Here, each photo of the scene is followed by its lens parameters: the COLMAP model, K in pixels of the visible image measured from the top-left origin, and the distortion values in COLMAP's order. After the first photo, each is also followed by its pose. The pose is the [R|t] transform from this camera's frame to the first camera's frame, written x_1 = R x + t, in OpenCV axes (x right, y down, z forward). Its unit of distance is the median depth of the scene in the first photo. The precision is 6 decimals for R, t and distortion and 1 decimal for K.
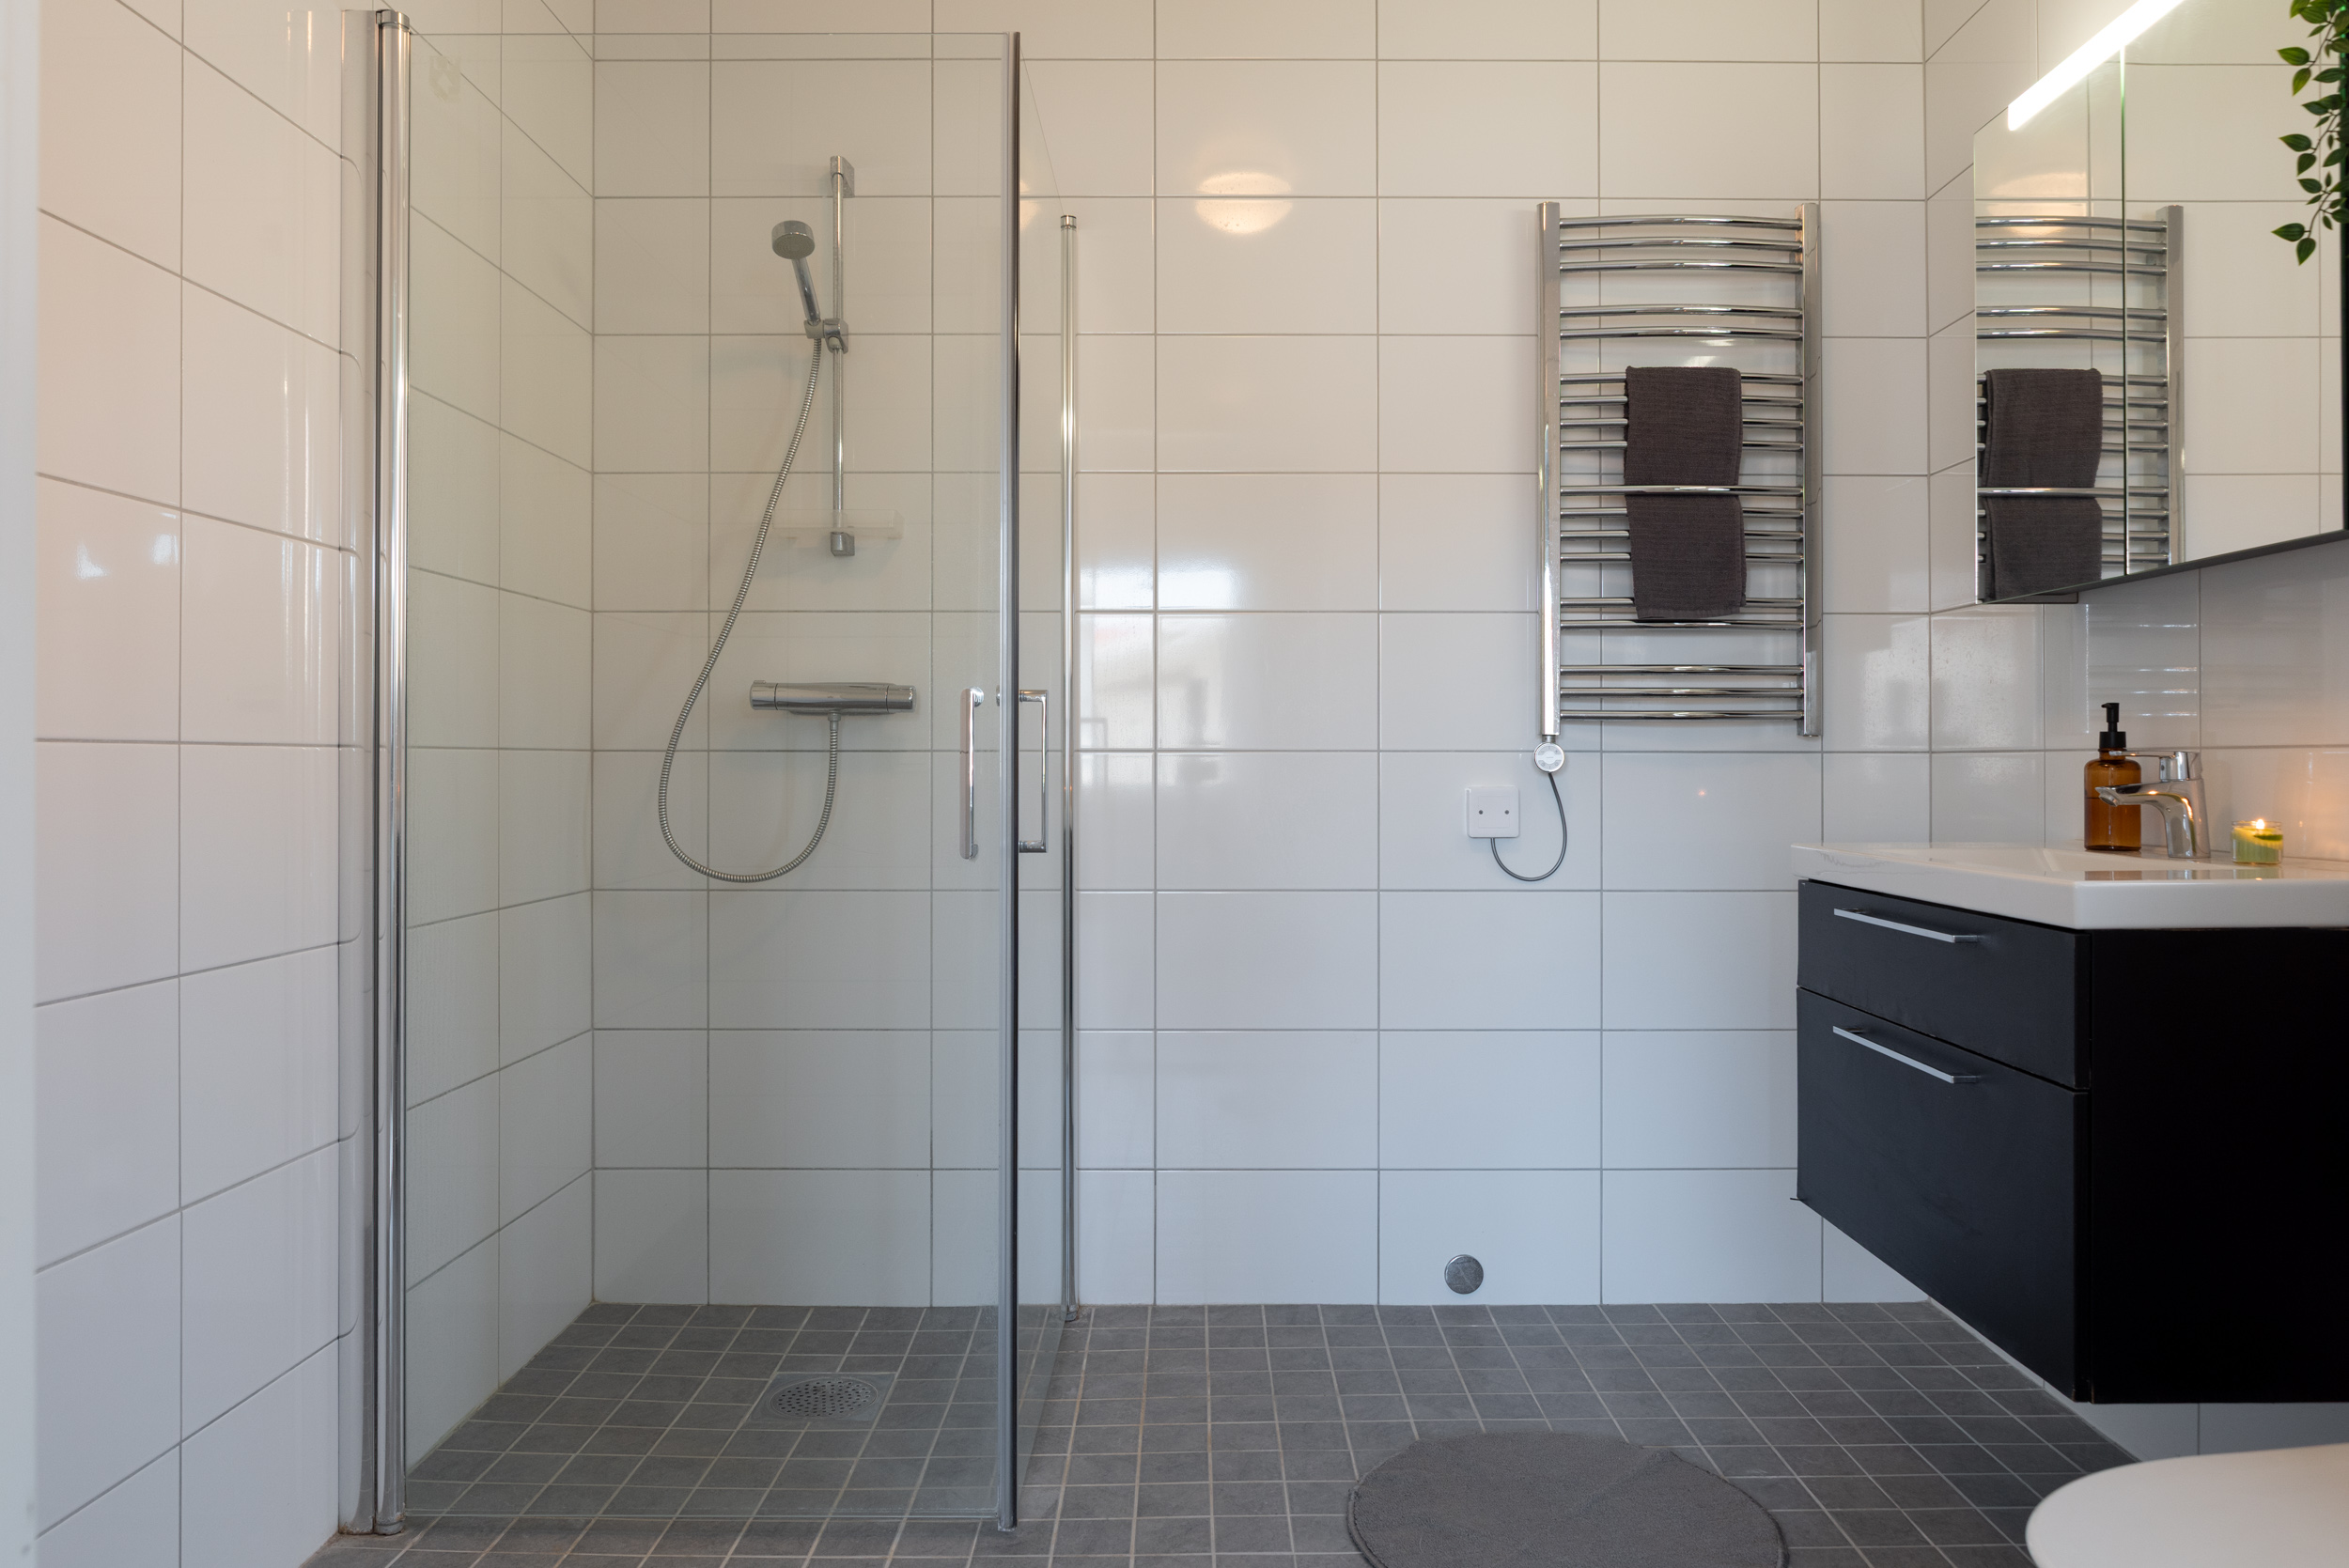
lens RADIAL K [[1601.6, 0, 1195.3], [0, 1601.6, 778.2], [0, 0, 1]] dist [0.018166, -0.003652]
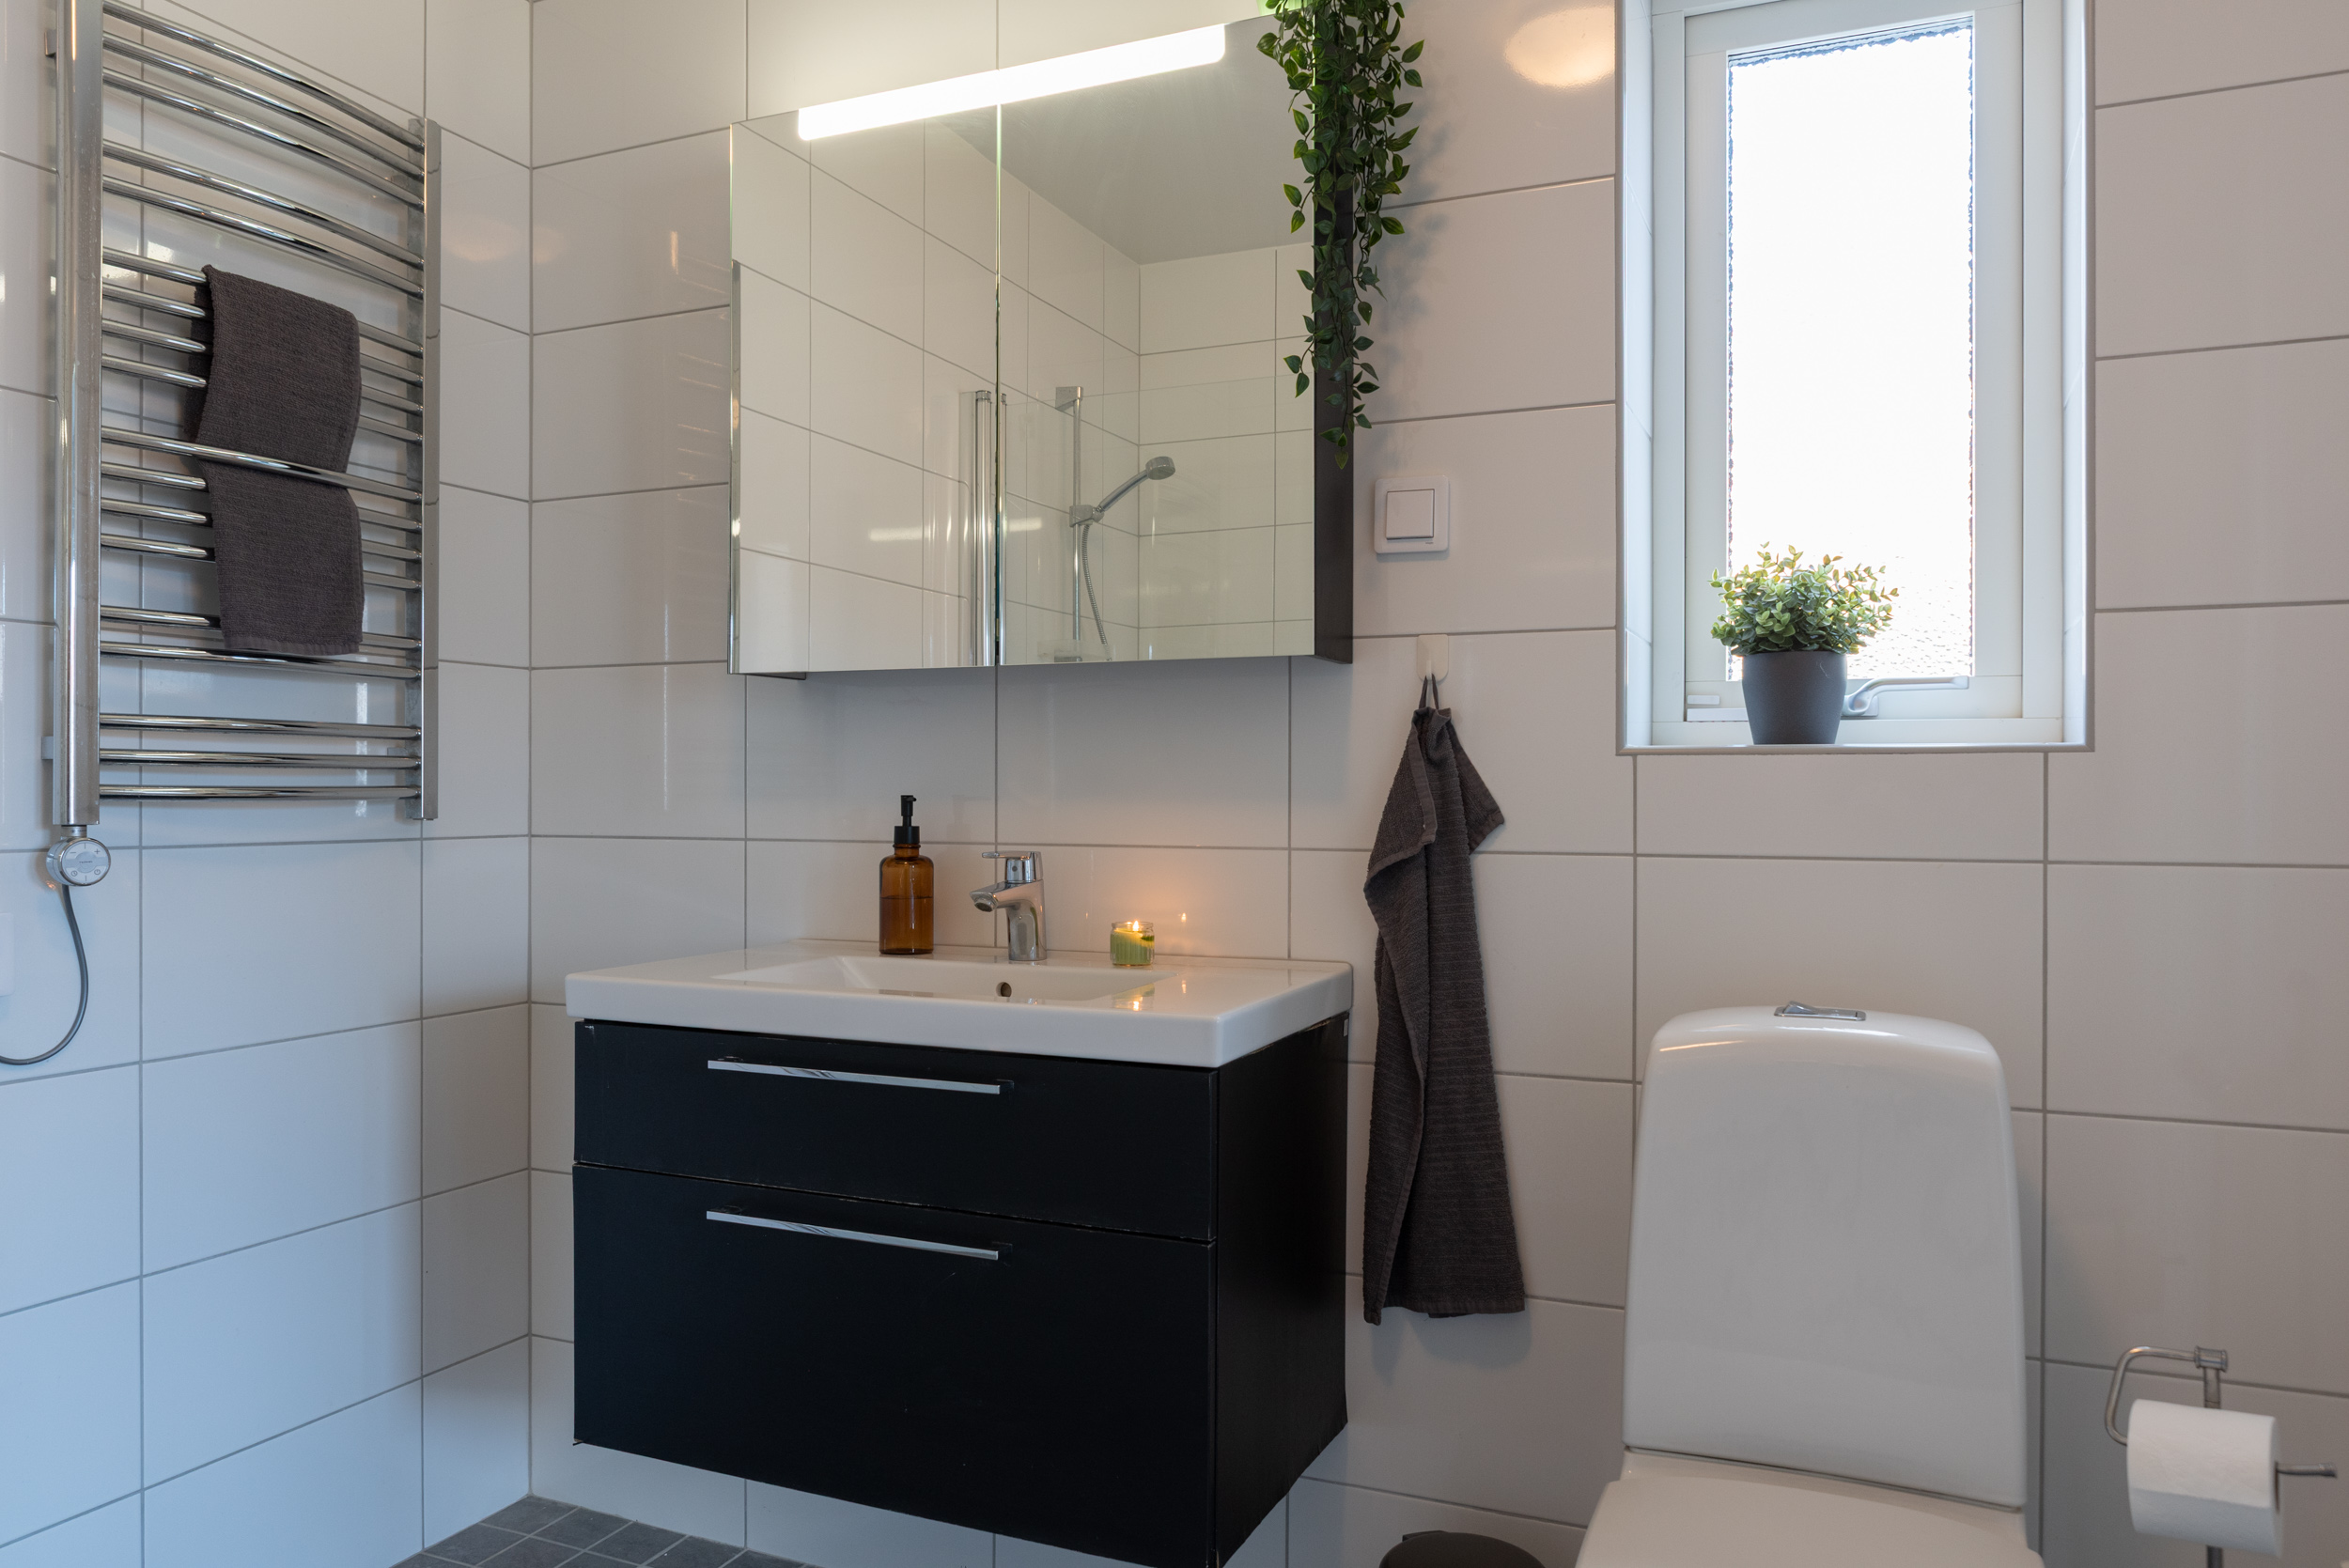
lens RADIAL K [[1624.7, 0, 1169.3], [0, 1624.7, 805.1], [0, 0, 1]] dist [-0.004531, -0.000971]
pose [[0.413083, -0.009184, 0.910647, -0.172701], [0.008961, 0.999942, 0.006020, -0.034591], [-0.910649, 0.005673, 0.413141, 0.361067]]
